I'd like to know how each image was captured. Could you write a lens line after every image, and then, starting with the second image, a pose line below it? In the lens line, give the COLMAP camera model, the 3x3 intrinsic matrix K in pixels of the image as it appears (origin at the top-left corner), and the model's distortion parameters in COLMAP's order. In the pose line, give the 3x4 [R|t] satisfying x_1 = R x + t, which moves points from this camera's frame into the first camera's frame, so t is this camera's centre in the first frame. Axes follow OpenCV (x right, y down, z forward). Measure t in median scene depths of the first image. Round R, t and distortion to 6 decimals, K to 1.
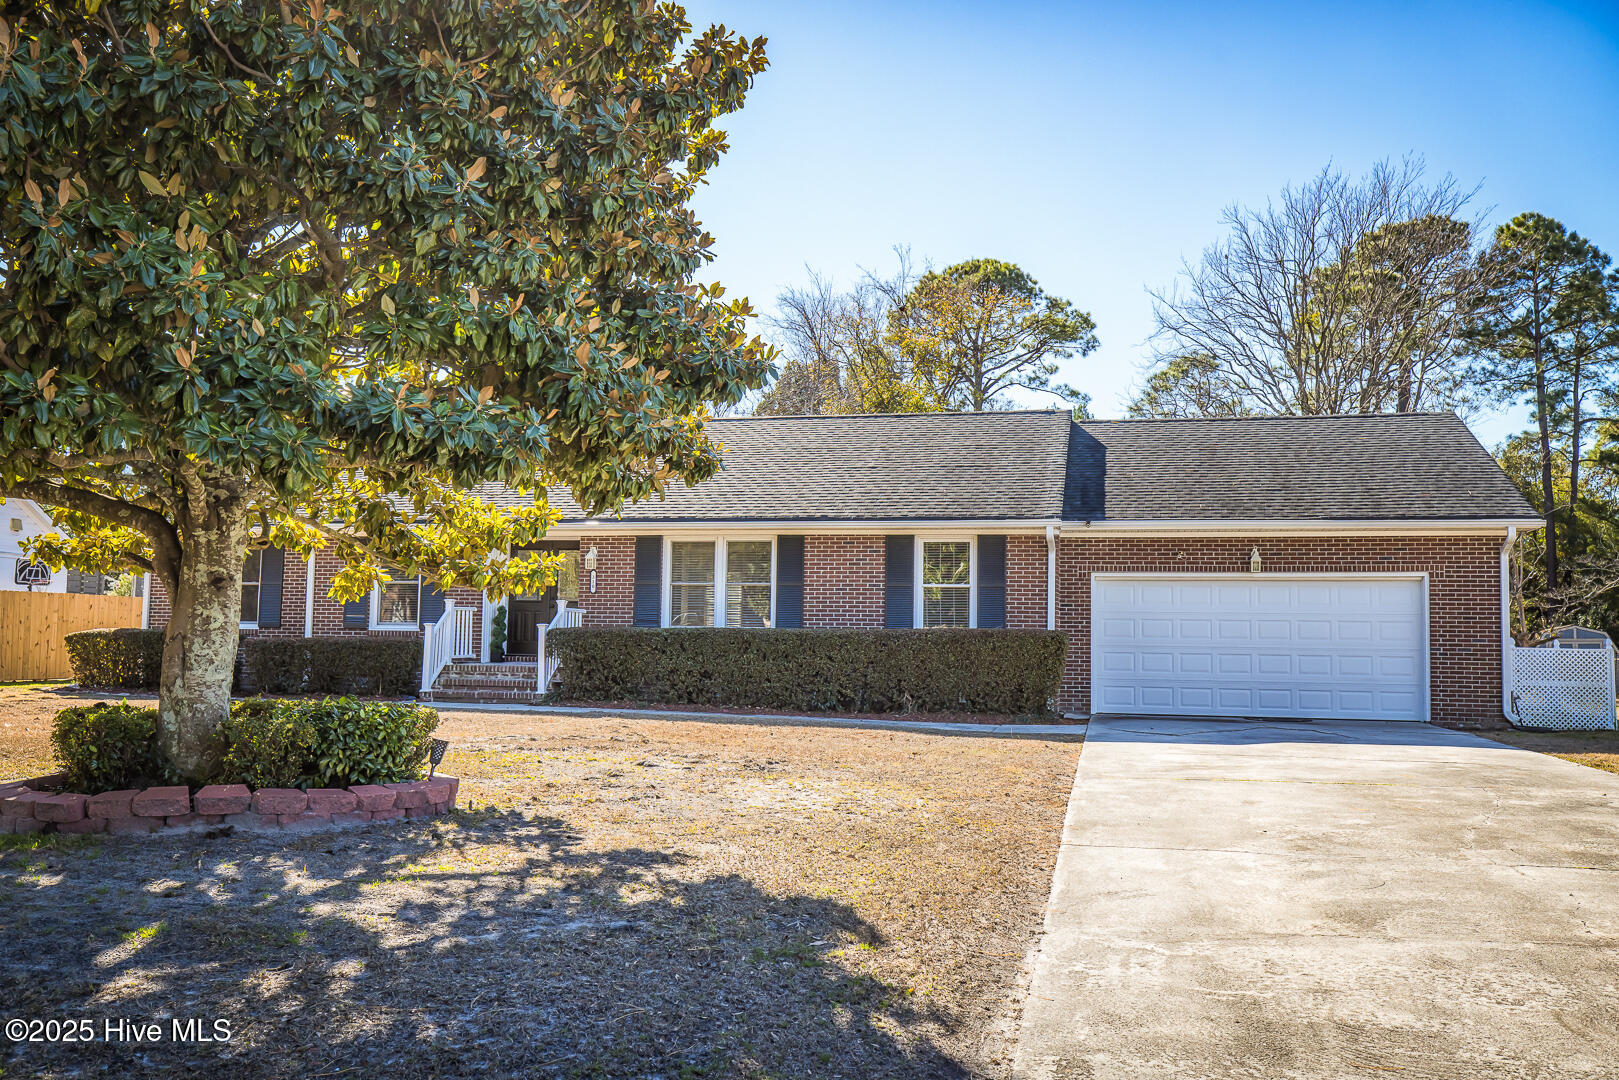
lens RADIAL K [[1306.3, 0, 816.7], [0, 1306.3, 543.1], [0, 0, 1]] dist [-0.001643, 0.027237]
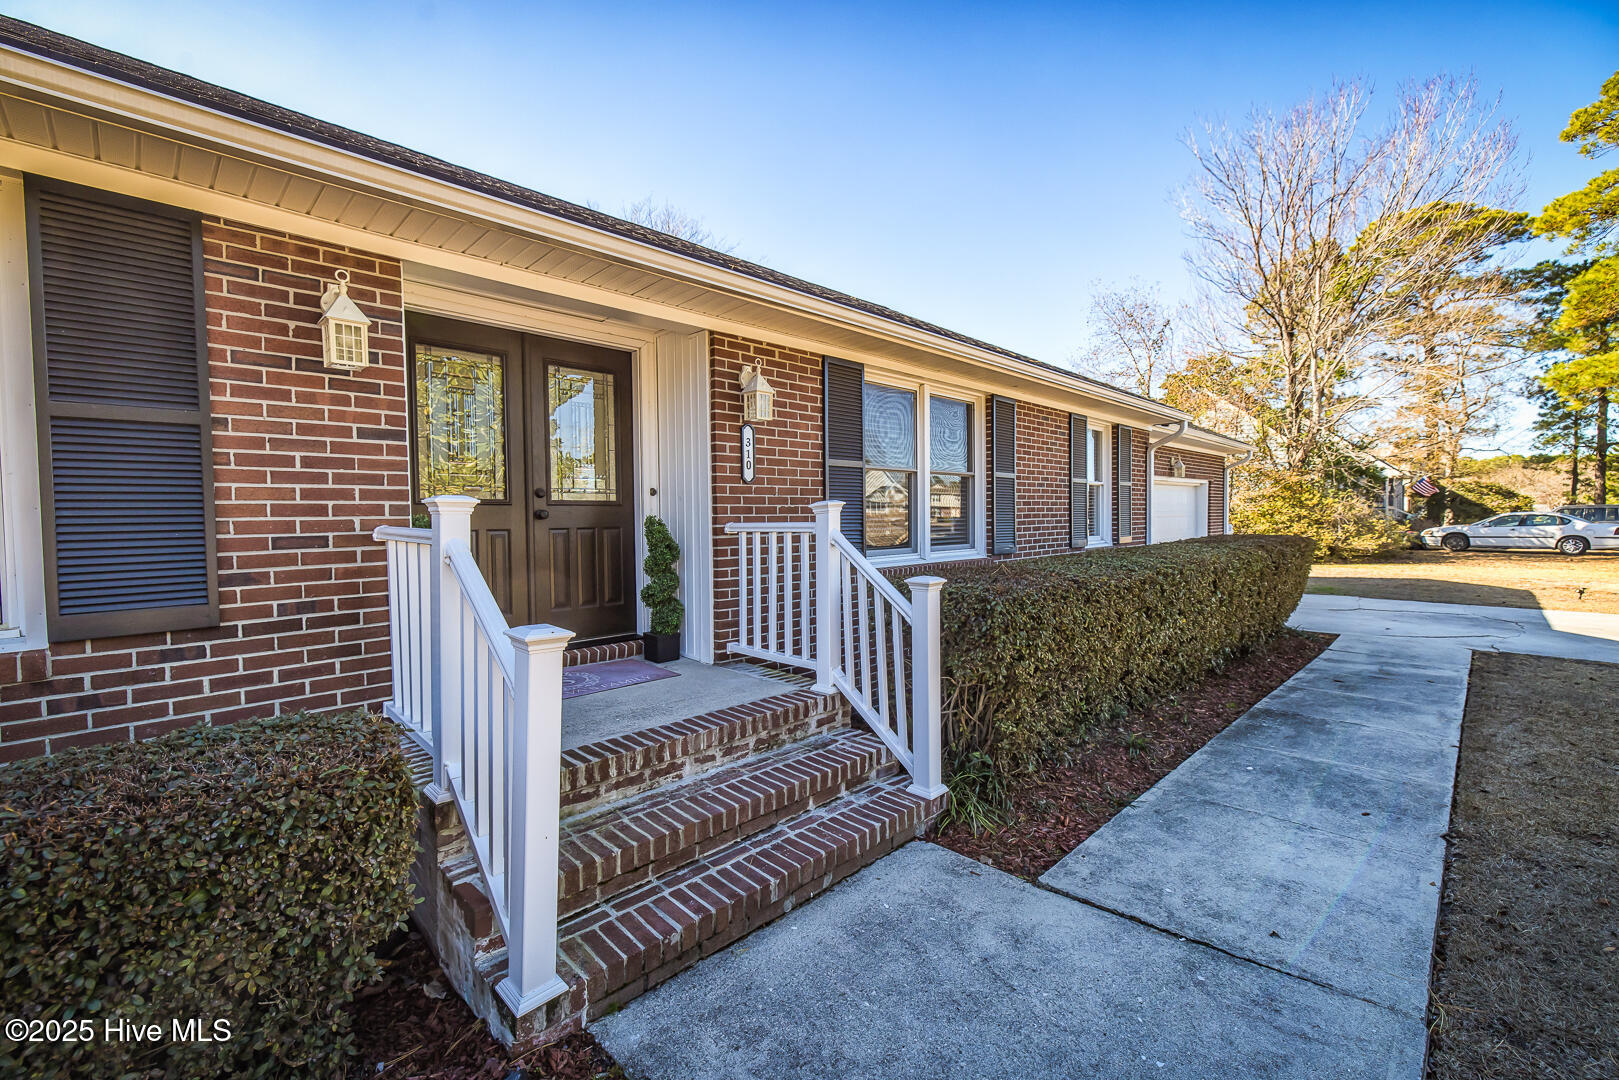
lens RADIAL K [[673.0, 0, 806.5], [0, 673.0, 541.2], [0, 0, 1]] dist [0.001560, -0.000857]
pose [[0.542189, -0.051427, 0.838681, -0.357201], [-0.041525, 0.995266, 0.087873, 0.039717], [-0.839230, -0.082470, 0.537487, 0.926582]]
